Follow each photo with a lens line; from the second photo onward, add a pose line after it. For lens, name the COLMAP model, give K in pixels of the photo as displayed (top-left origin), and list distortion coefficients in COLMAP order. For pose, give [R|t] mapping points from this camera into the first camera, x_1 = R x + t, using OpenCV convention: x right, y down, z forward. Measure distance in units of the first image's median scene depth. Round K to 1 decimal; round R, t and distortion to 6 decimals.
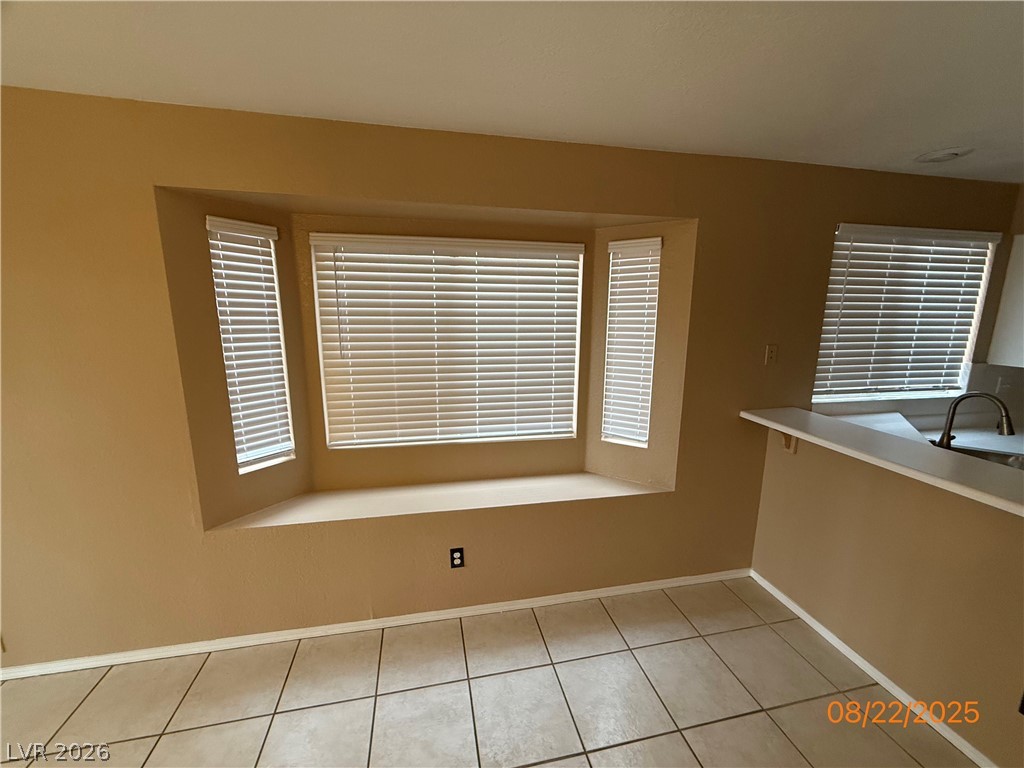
lens RADIAL K [[407.1, 0, 508.8], [0, 407.1, 384.9], [0, 0, 1]] dist [-0.003345, -0.000087]
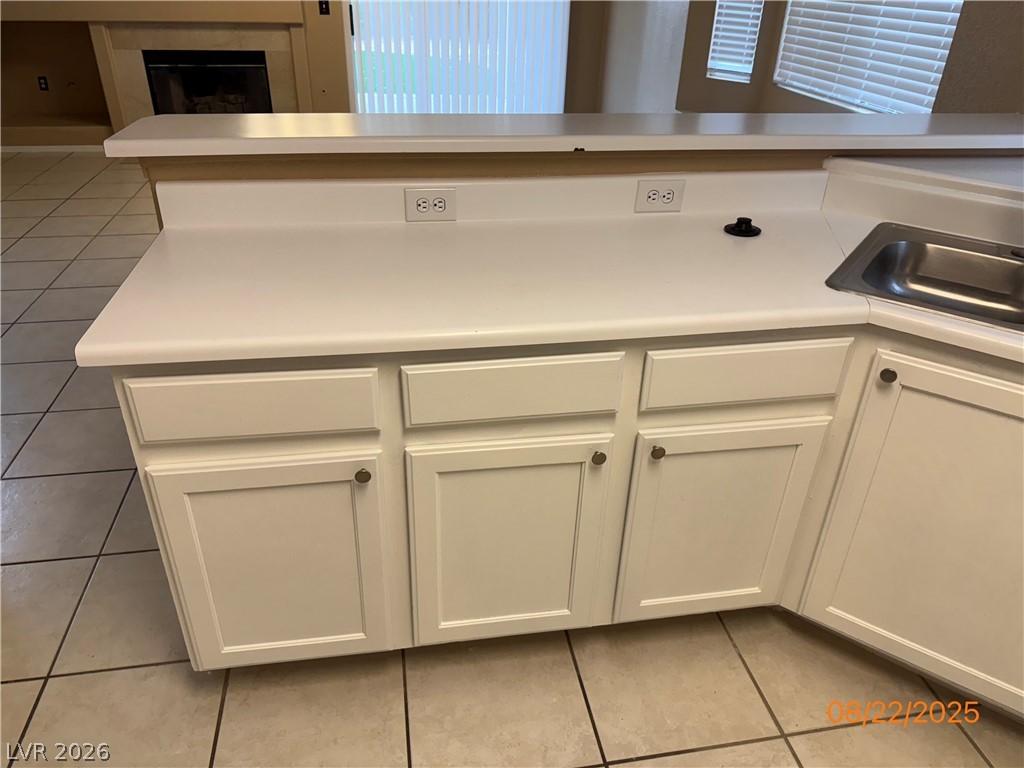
lens RADIAL K [[740.0, 0, 512.0], [0, 740.0, 384.0], [0, 0, 1]] dist [0.001934, 0.001512]
pose [[-0.033318, 0.488856, -0.871728, 2.299560], [-0.210673, 0.849180, 0.484263, 0.041663], [0.976989, 0.199785, 0.074696, 0.483701]]
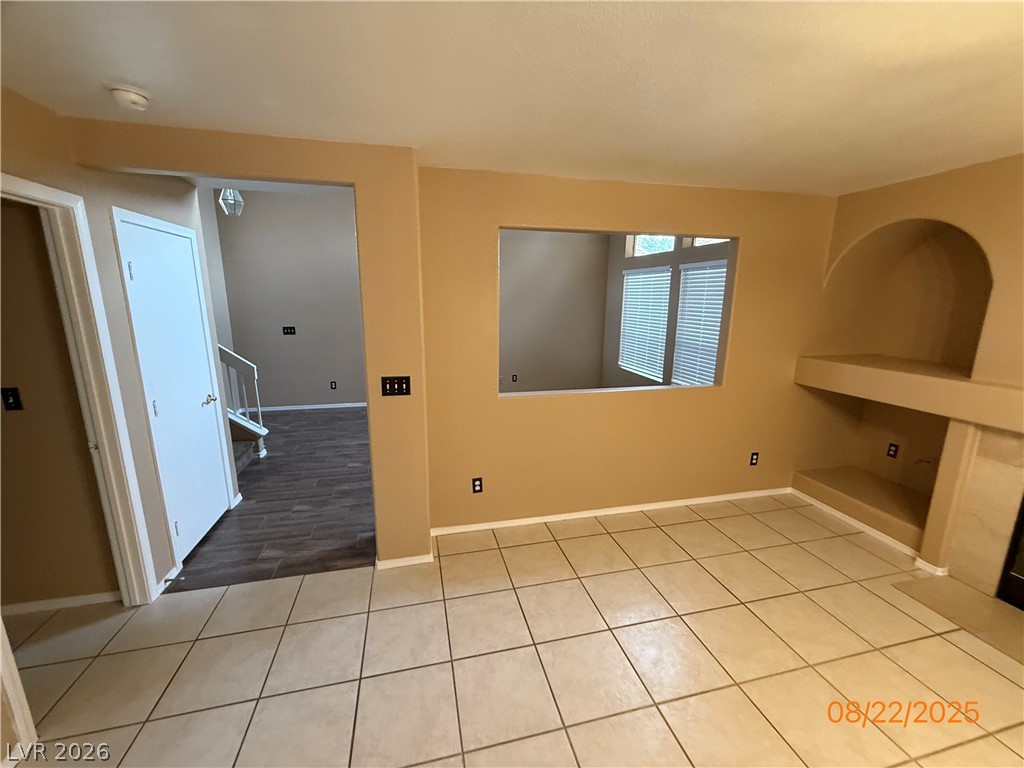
lens RADIAL K [[407.1, 0, 508.8], [0, 407.1, 384.9], [0, 0, 1]] dist [-0.003345, -0.000087]
pose [[-0.999536, -0.011555, -0.028179, 0.232835], [-0.021671, 0.919931, 0.391481, 0.051660], [0.021399, 0.391910, -0.919755, -0.238084]]
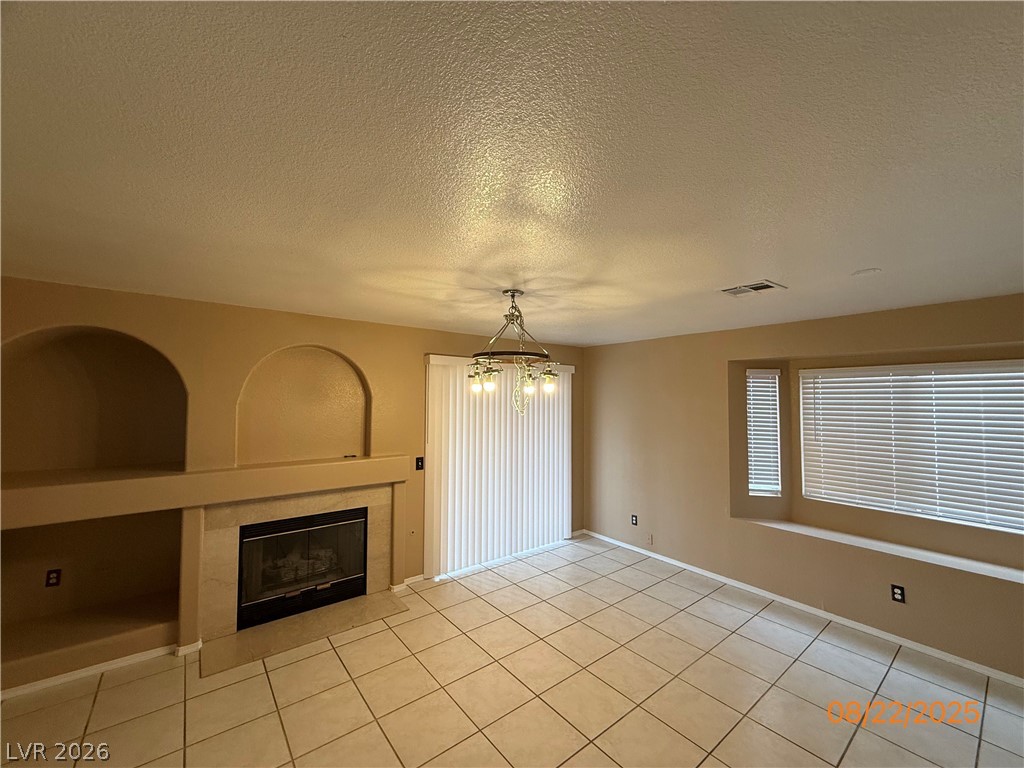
lens RADIAL K [[407.1, 0, 508.8], [0, 407.1, 384.9], [0, 0, 1]] dist [-0.003345, -0.000087]
pose [[0.440779, -0.040355, -0.896708, 0.697435], [-0.172317, 0.976604, -0.128653, 0.184259], [0.880920, 0.211226, 0.423513, -1.111576]]
